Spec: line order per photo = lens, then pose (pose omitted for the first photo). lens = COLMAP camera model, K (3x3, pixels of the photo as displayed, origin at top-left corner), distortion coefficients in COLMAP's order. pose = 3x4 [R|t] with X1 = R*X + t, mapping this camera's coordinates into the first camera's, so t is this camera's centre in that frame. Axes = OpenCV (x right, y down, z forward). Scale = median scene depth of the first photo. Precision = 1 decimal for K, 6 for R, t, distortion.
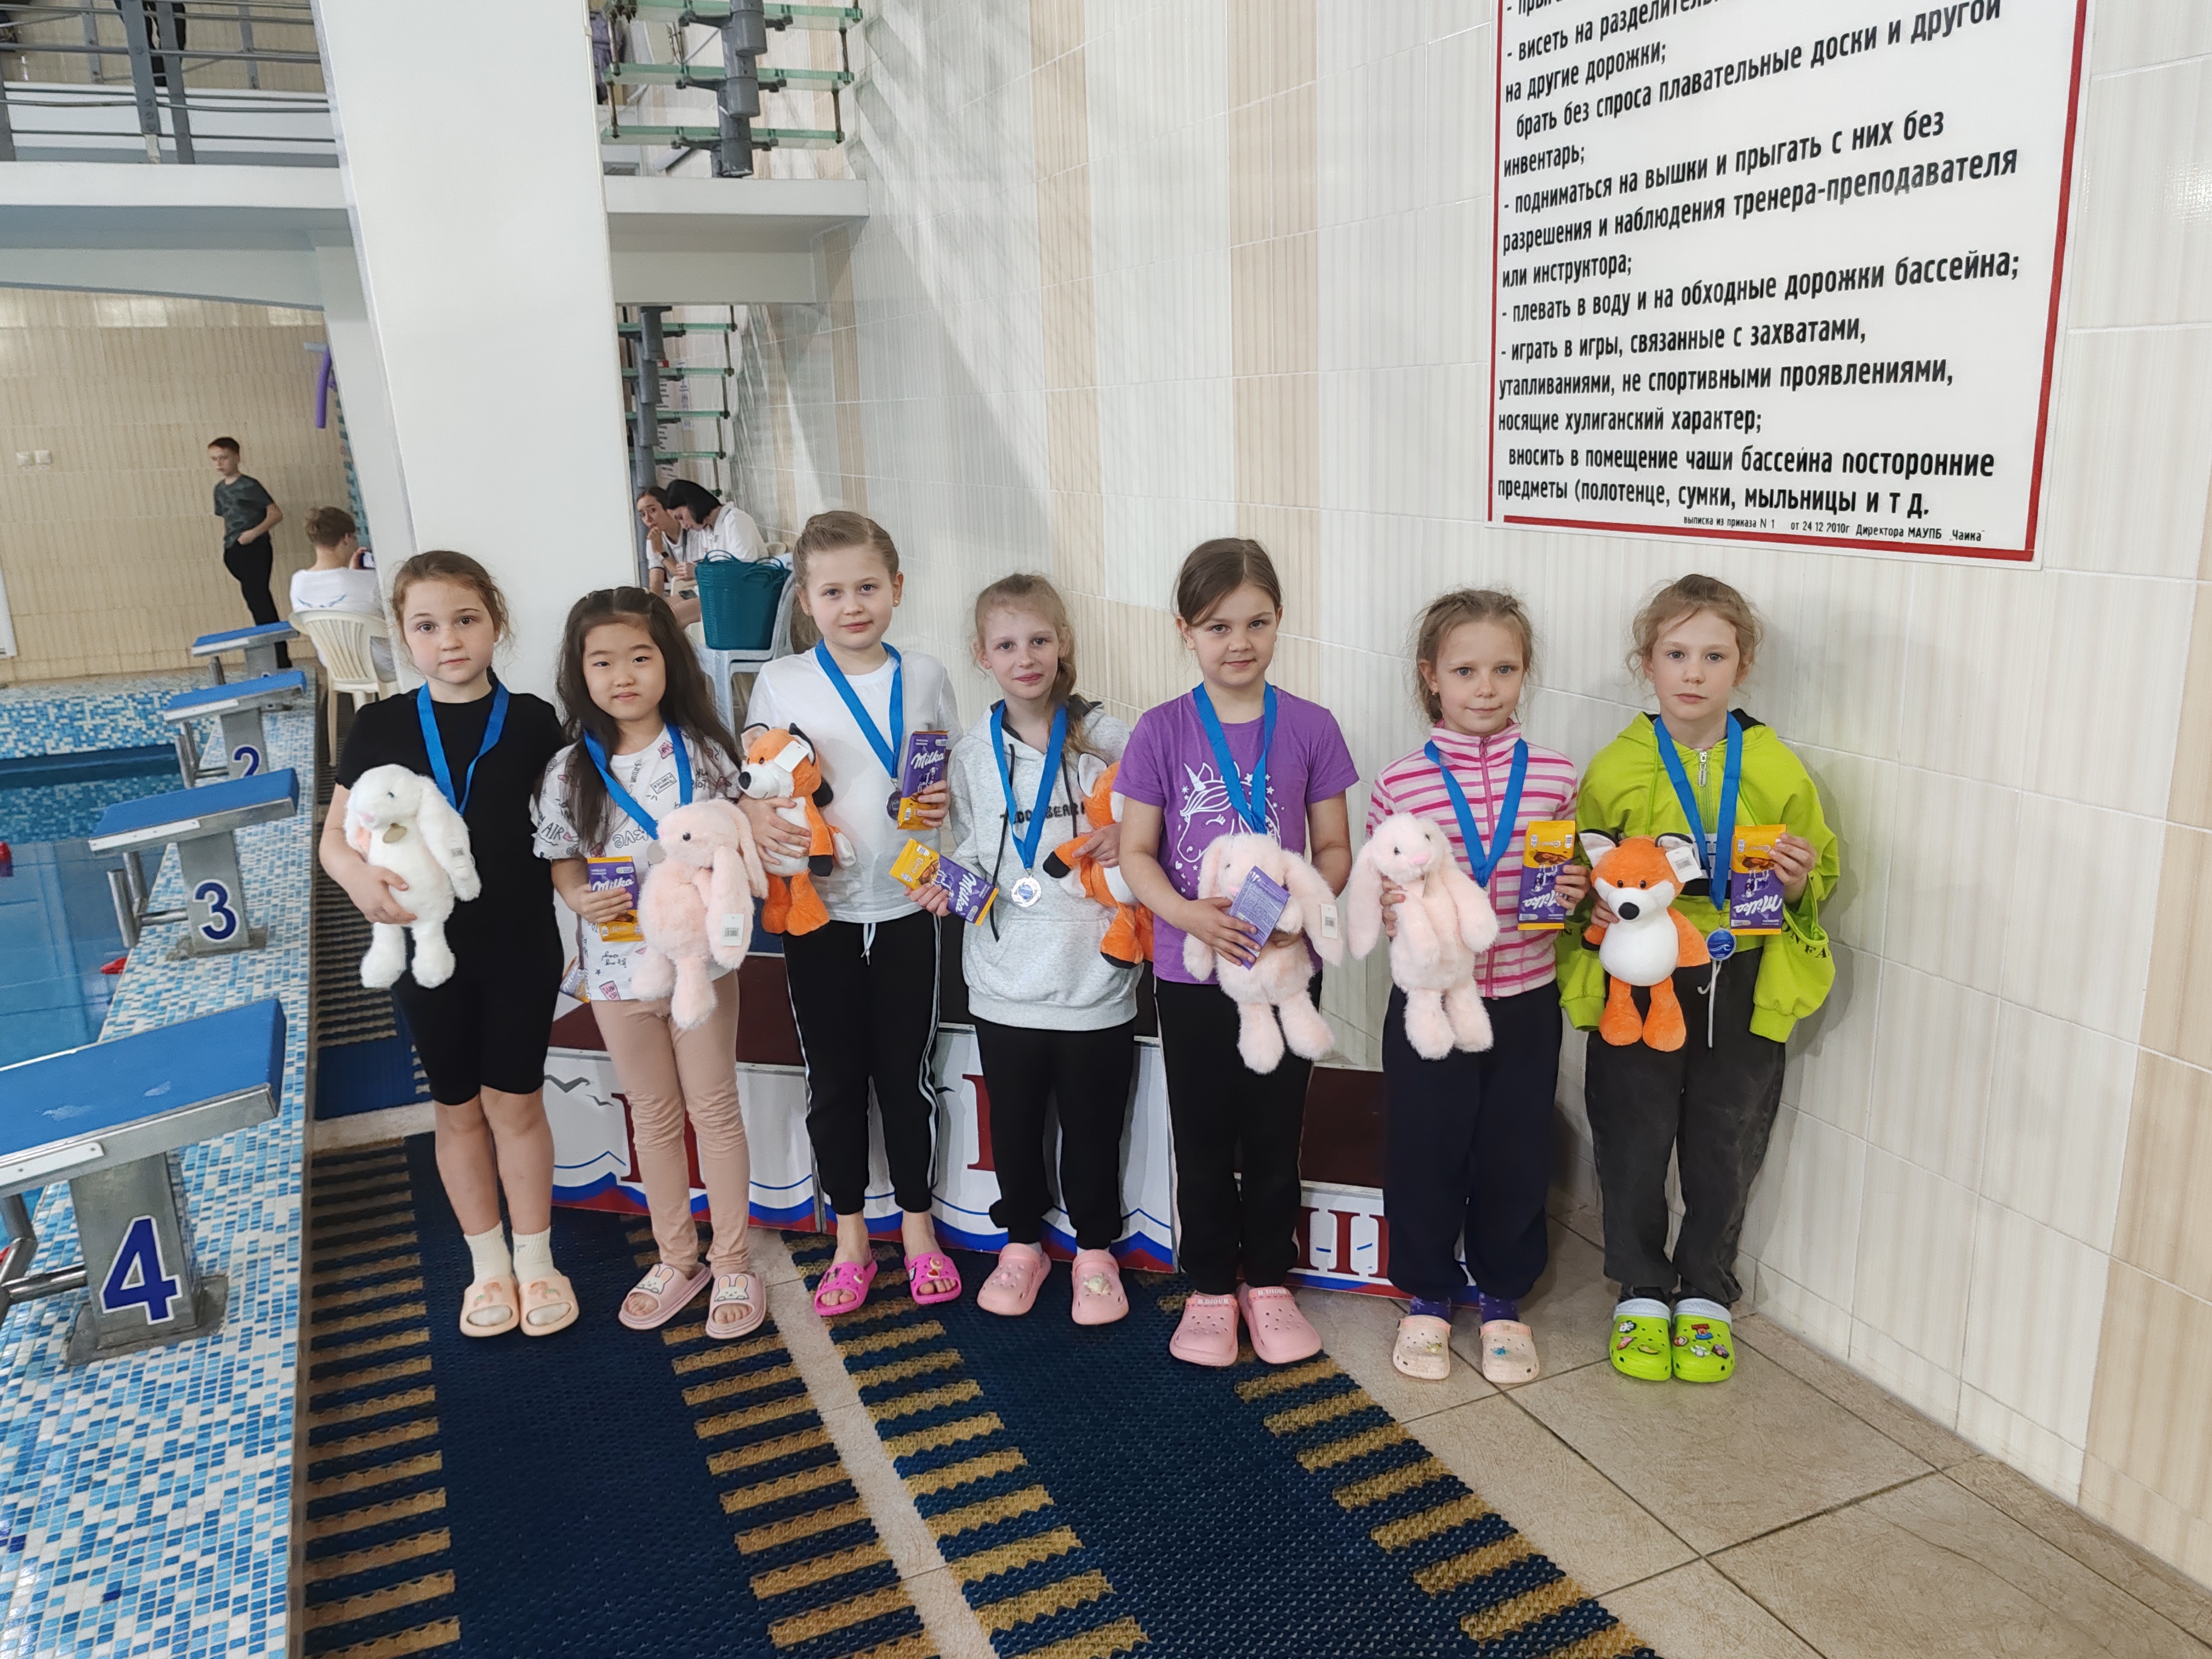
lens RADIAL K [[1694.2, 0, 1099.3], [0, 1694.2, 835.6], [0, 0, 1]] dist [0.033940, -0.025456]
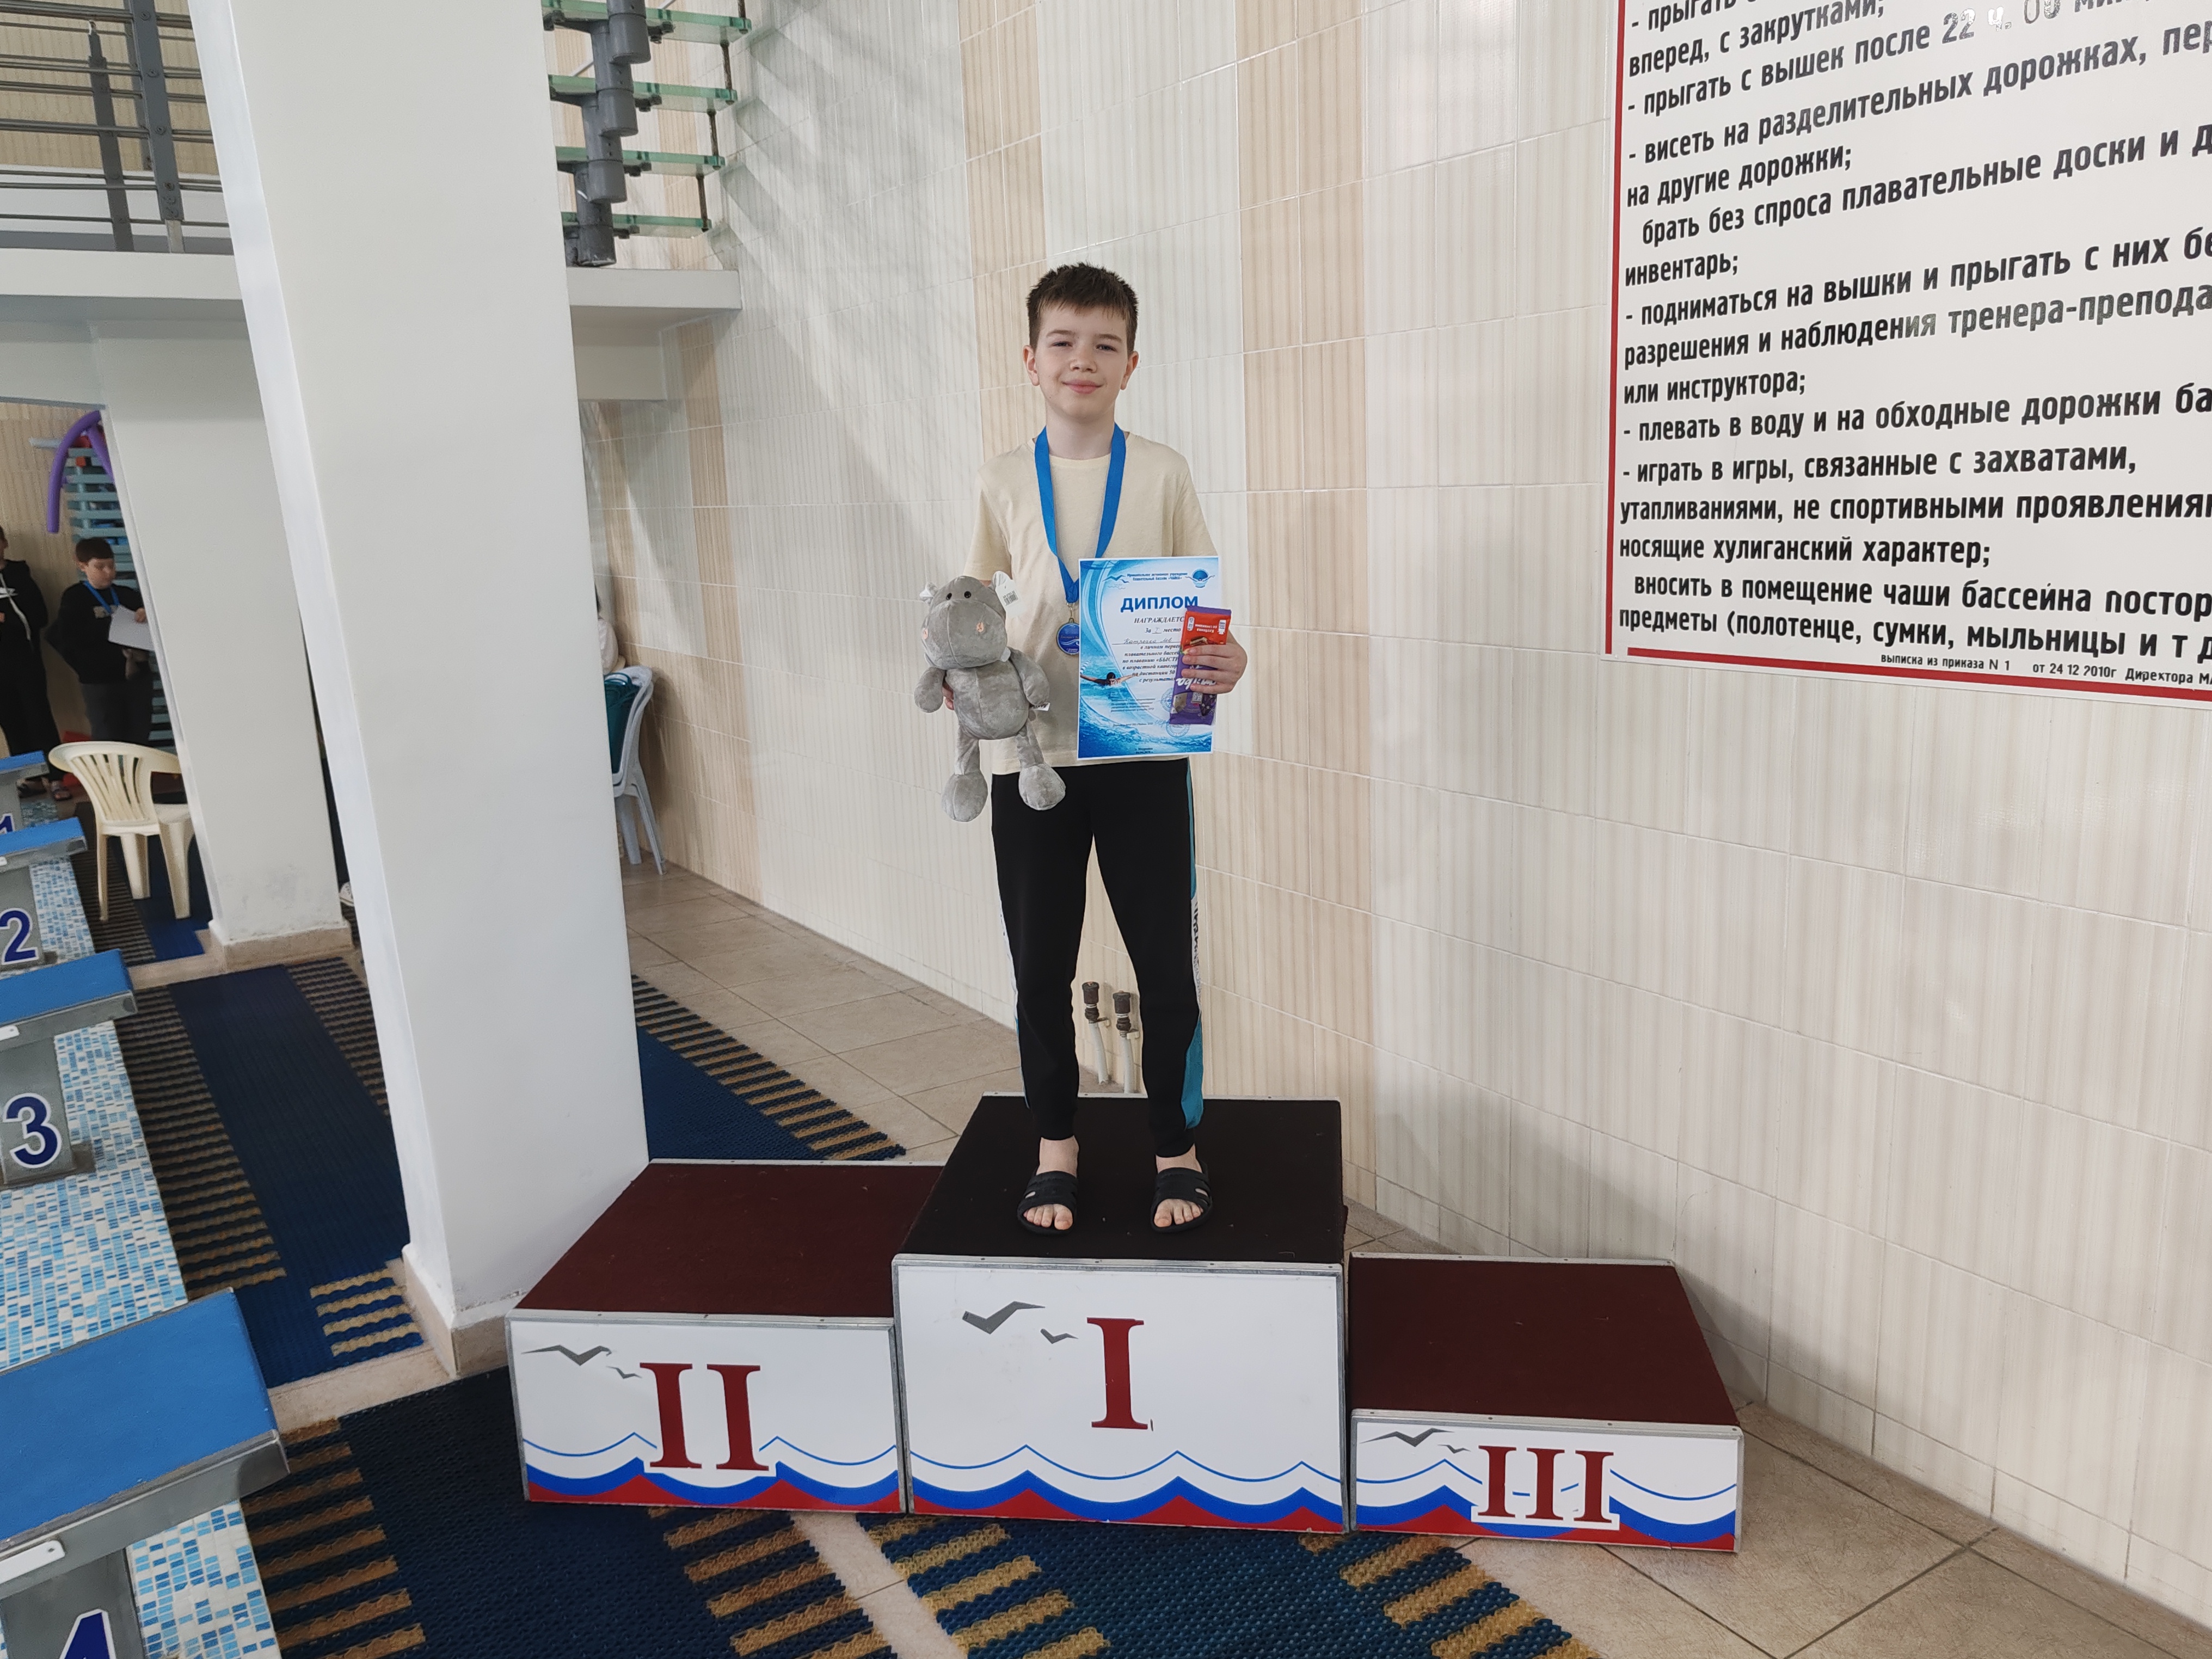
lens RADIAL K [[1698.0, 0, 1097.6], [0, 1698.0, 836.7], [0, 0, 1]] dist [0.046116, -0.045891]
pose [[0.988343, -0.038041, 0.147416, -0.210378], [0.044685, 0.998117, -0.042019, -0.069439], [-0.145540, 0.048117, 0.988182, 0.156212]]
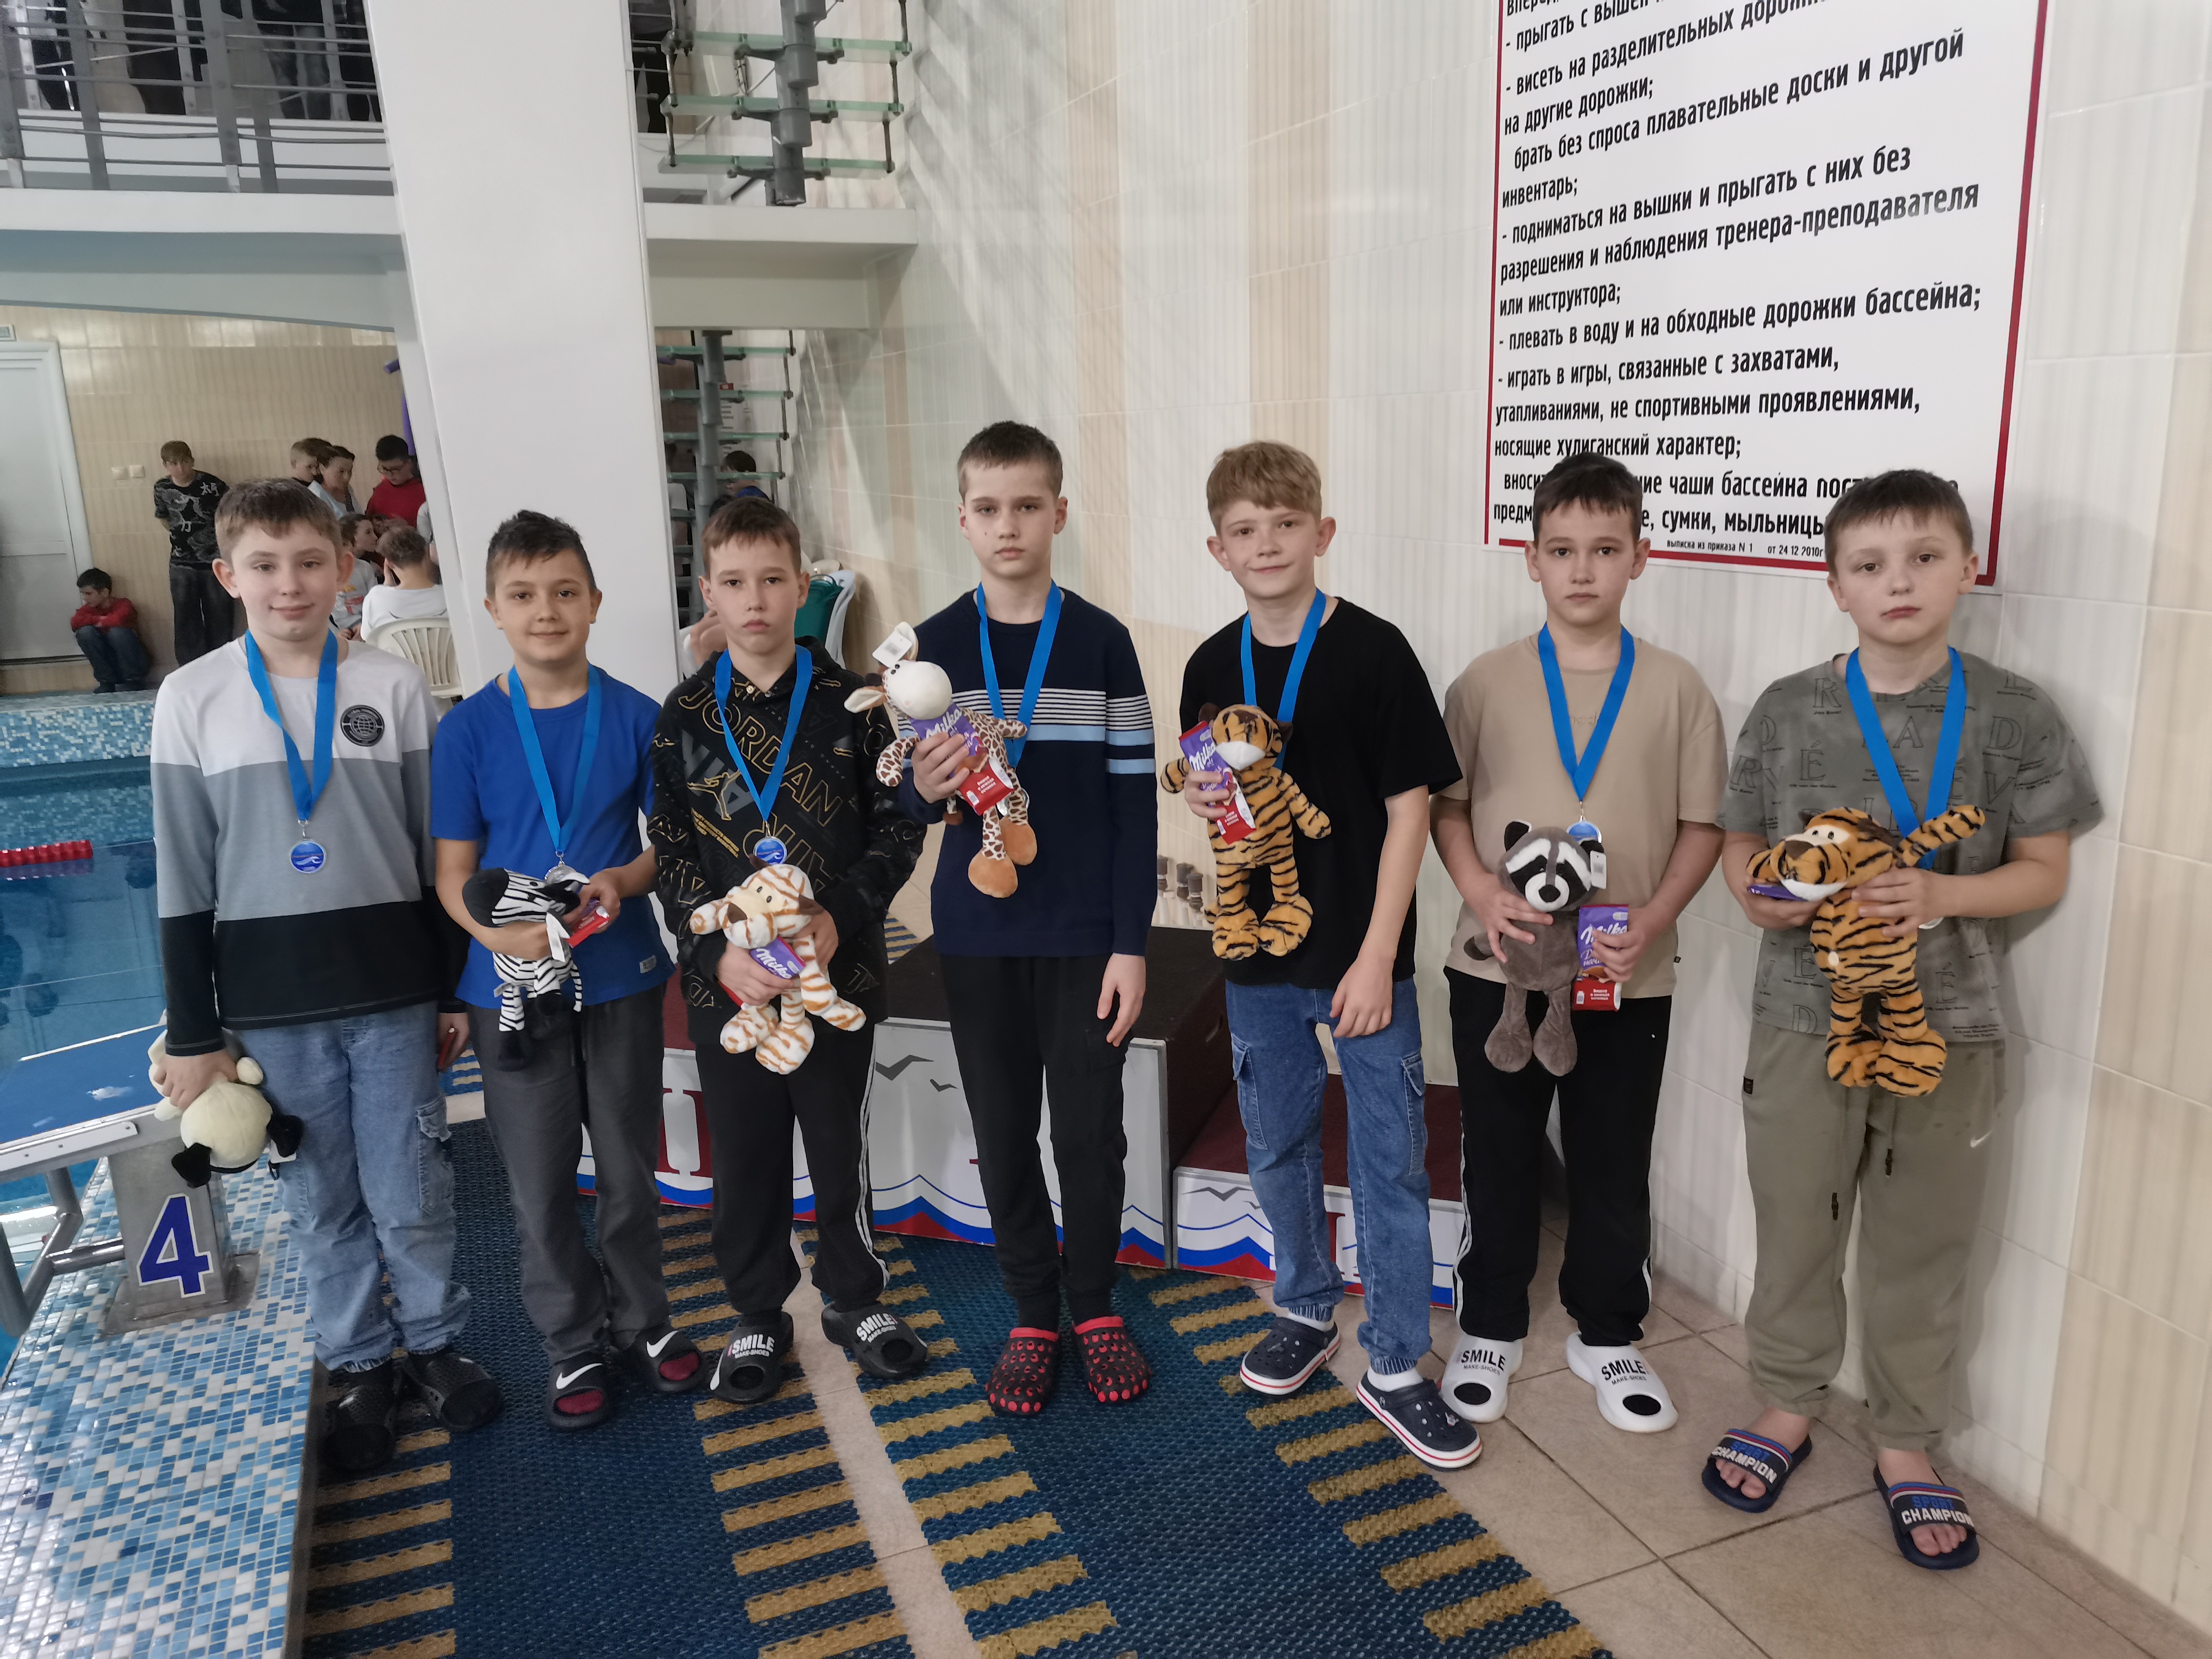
lens RADIAL K [[1654.3, 0, 1105.9], [0, 1654.3, 831.4], [0, 0, 1]] dist [0.108825, -0.152311]
pose [[0.999339, 0.012962, -0.033972, 0.041728], [-0.013312, 0.999860, -0.010100, 0.002695], [0.033836, 0.010545, 0.999372, -0.017179]]
